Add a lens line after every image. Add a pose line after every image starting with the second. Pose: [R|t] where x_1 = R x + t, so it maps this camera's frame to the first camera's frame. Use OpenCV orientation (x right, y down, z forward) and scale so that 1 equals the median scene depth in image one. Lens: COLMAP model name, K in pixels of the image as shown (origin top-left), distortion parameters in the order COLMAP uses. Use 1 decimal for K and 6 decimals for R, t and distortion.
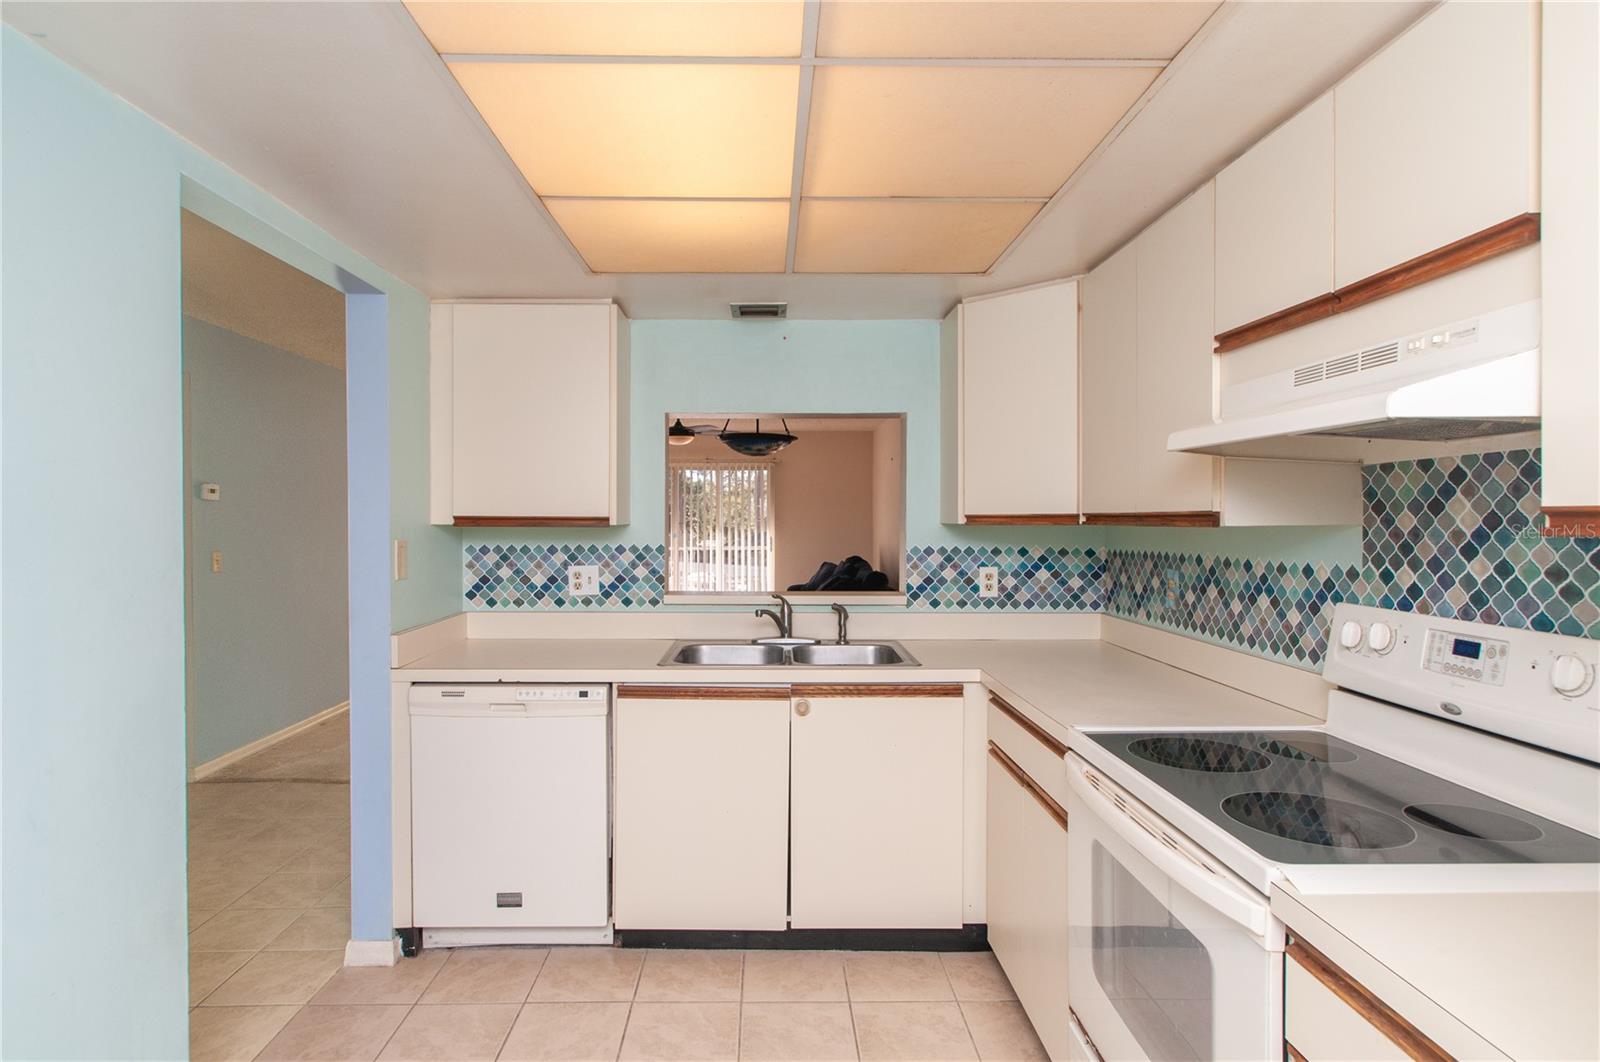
lens RADIAL K [[942.6, 0, 785.4], [0, 942.6, 525.4], [0, 0, 1]] dist [-0.006359, 0.004674]
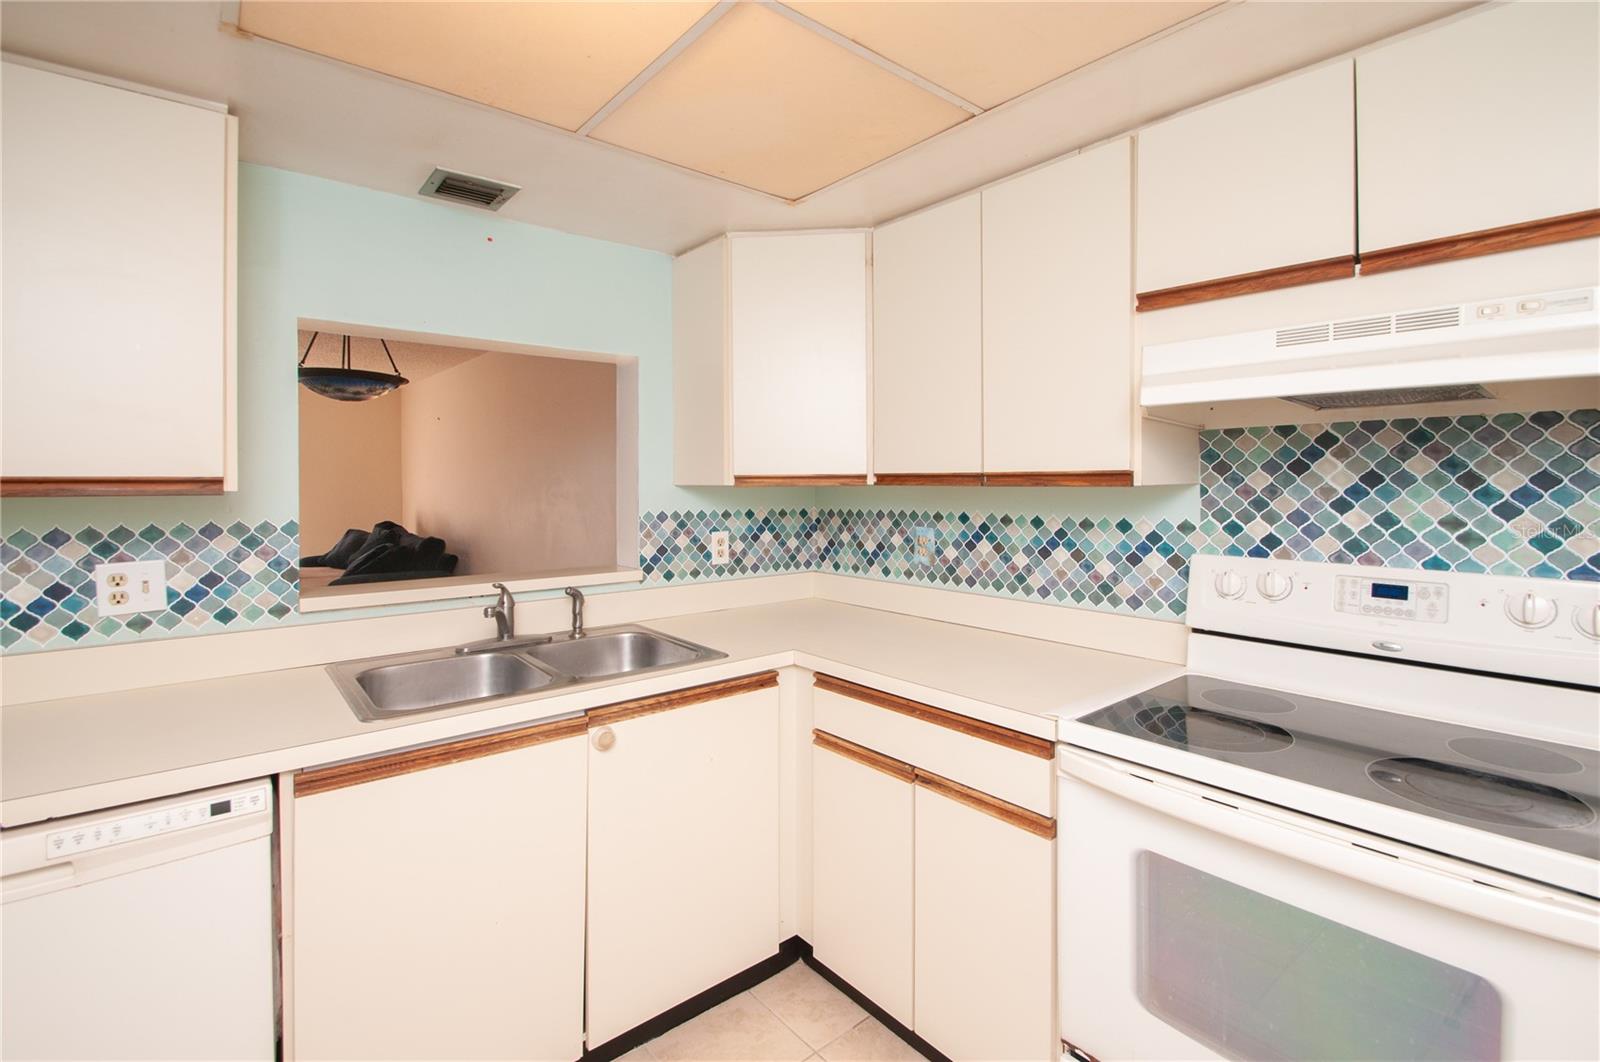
lens RADIAL K [[758.4, 0, 838.4], [0, 758.4, 484.5], [0, 0, 1]] dist [-0.001894, -0.002440]
pose [[0.758972, -0.006035, 0.651096, -0.191673], [0.007616, 0.999971, 0.000390, -0.001770], [-0.651079, 0.004663, 0.758996, 0.375421]]
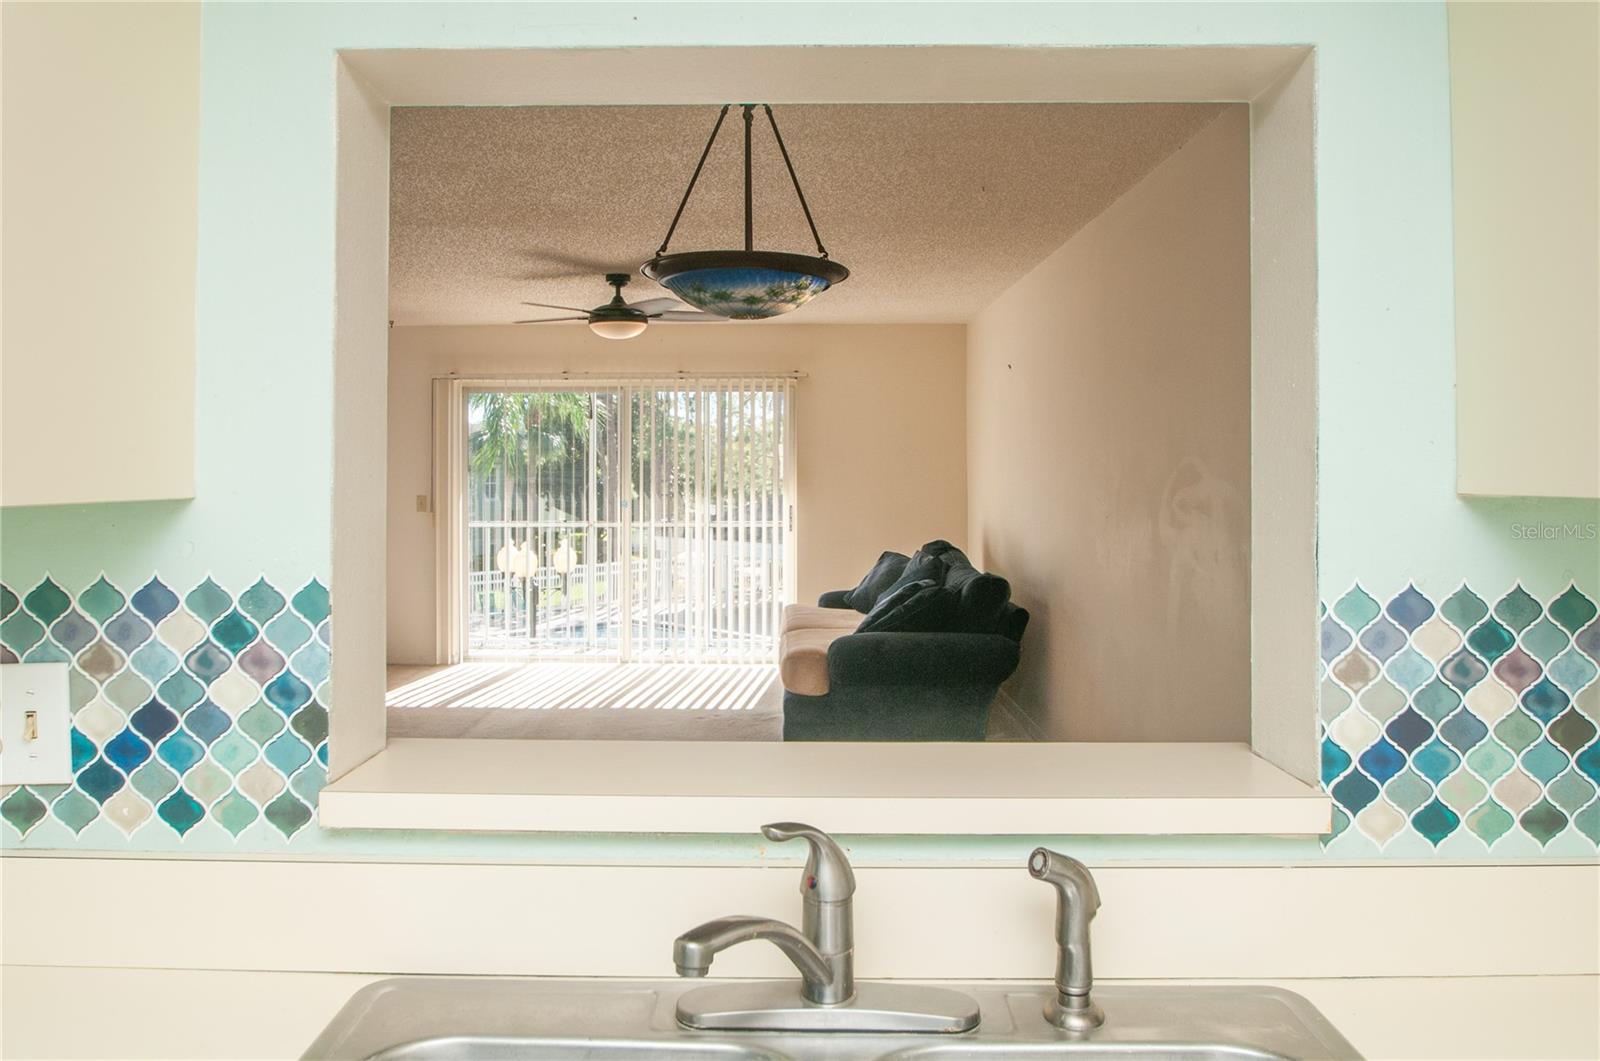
lens RADIAL K [[1201.0, 0, 754.8], [0, 1201.0, 470.9], [0, 0, 1]] dist [-0.027742, 0.001004]
pose [[0.998834, -0.000529, -0.048270, -0.002690], [0.000021, 0.999945, -0.010533, -0.005159], [0.048273, 0.010519, 0.998779, 0.717611]]
